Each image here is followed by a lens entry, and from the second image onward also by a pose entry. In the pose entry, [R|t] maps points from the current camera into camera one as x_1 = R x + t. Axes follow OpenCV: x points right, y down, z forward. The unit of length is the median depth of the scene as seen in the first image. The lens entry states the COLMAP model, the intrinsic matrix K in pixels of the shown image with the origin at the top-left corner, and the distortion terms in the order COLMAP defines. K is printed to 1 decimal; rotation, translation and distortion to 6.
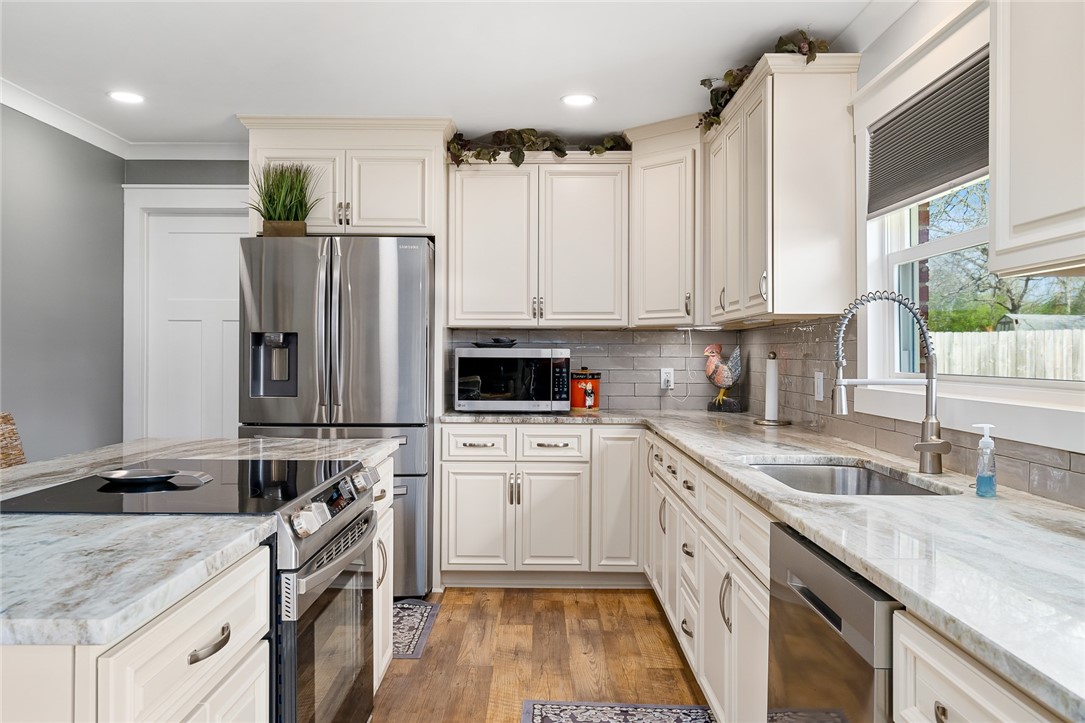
lens RADIAL K [[811.9, 0, 538.1], [0, 811.9, 355.5], [0, 0, 1]] dist [0.005443, 0.000633]
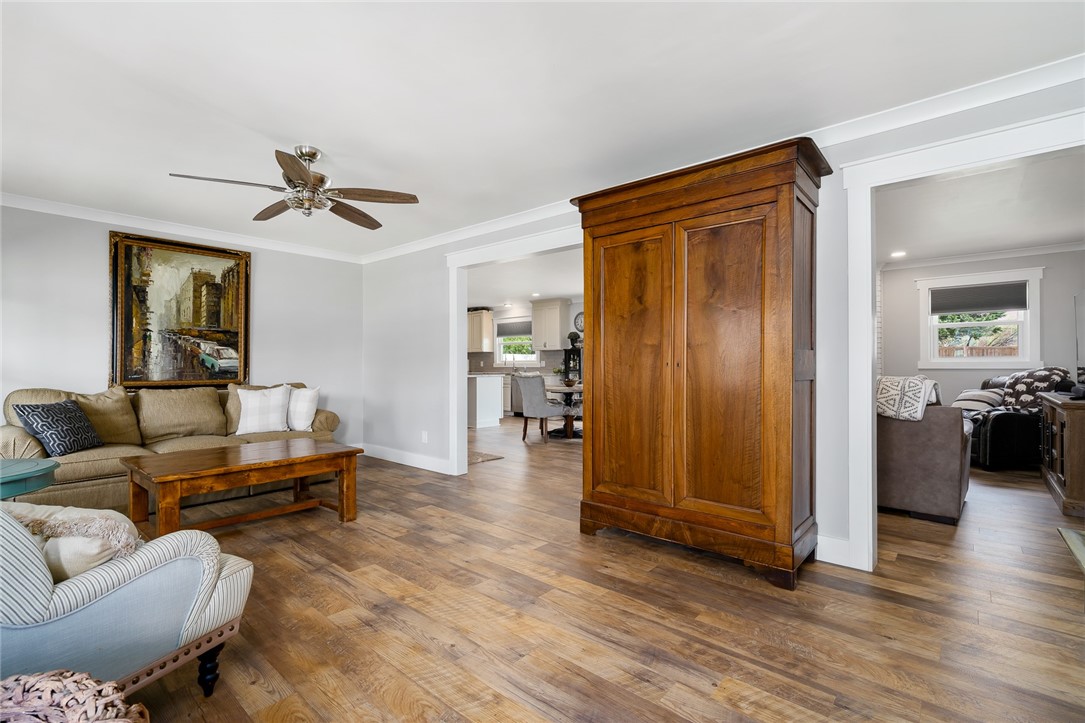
lens RADIAL K [[498.8, 0, 535.7], [0, 498.8, 364.8], [0, 0, 1]] dist [0.000353, 0.001672]
pose [[0.646075, -0.008798, 0.763224, -1.721728], [0.008897, 0.999952, 0.003995, 0.028238], [-0.763222, 0.004209, 0.646122, -1.291105]]
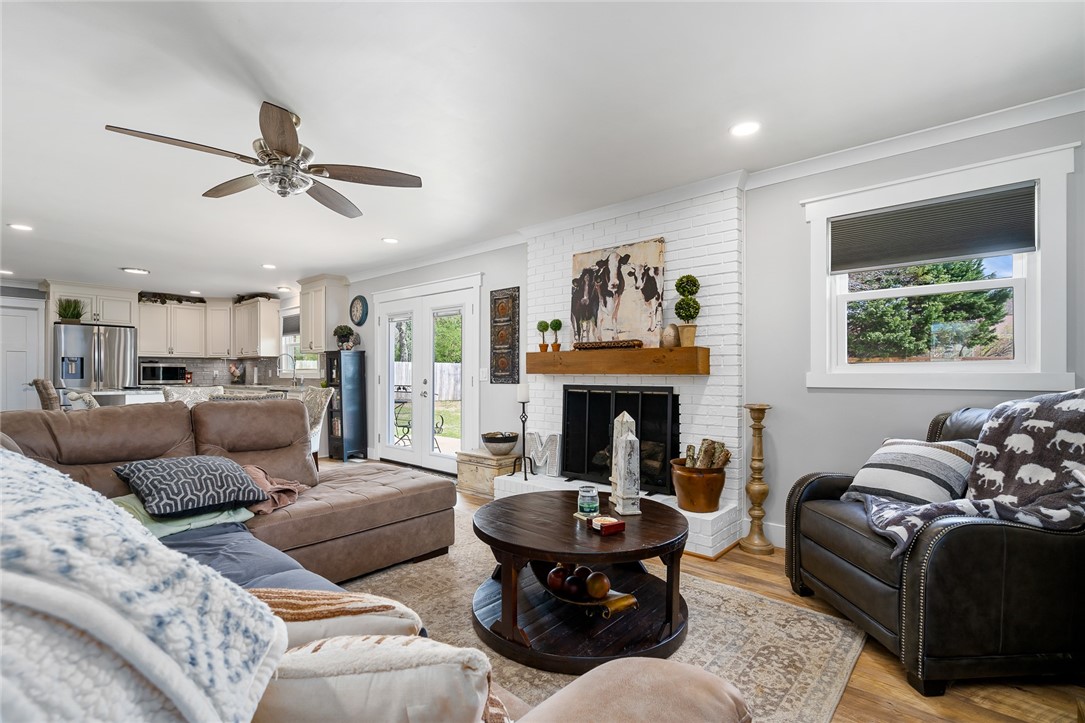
lens RADIAL K [[498.8, 0, 538.1], [0, 498.8, 373.4], [0, 0, 1]] dist [0.000353, 0.001672]
pose [[0.648133, -0.002016, 0.761524, -0.573473], [0.003499, 0.999994, -0.000331, 0.034832], [-0.761519, 0.002879, 0.648136, -1.373859]]
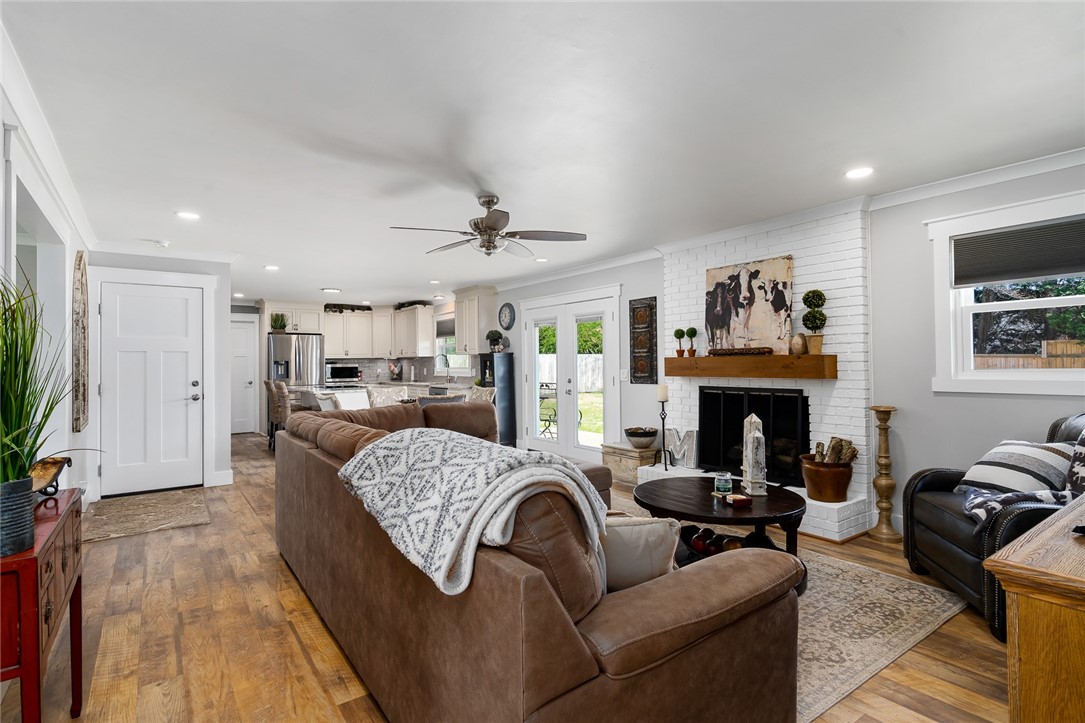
lens RADIAL K [[540.7, 0, 543.5], [0, 540.7, 356.7], [0, 0, 1]] dist [0.005817, -0.001111]
pose [[0.799615, -0.006369, 0.600479, -0.786277], [0.016349, 0.999804, -0.011166, -0.000642], [-0.600290, 0.018746, 0.799562, -1.525937]]
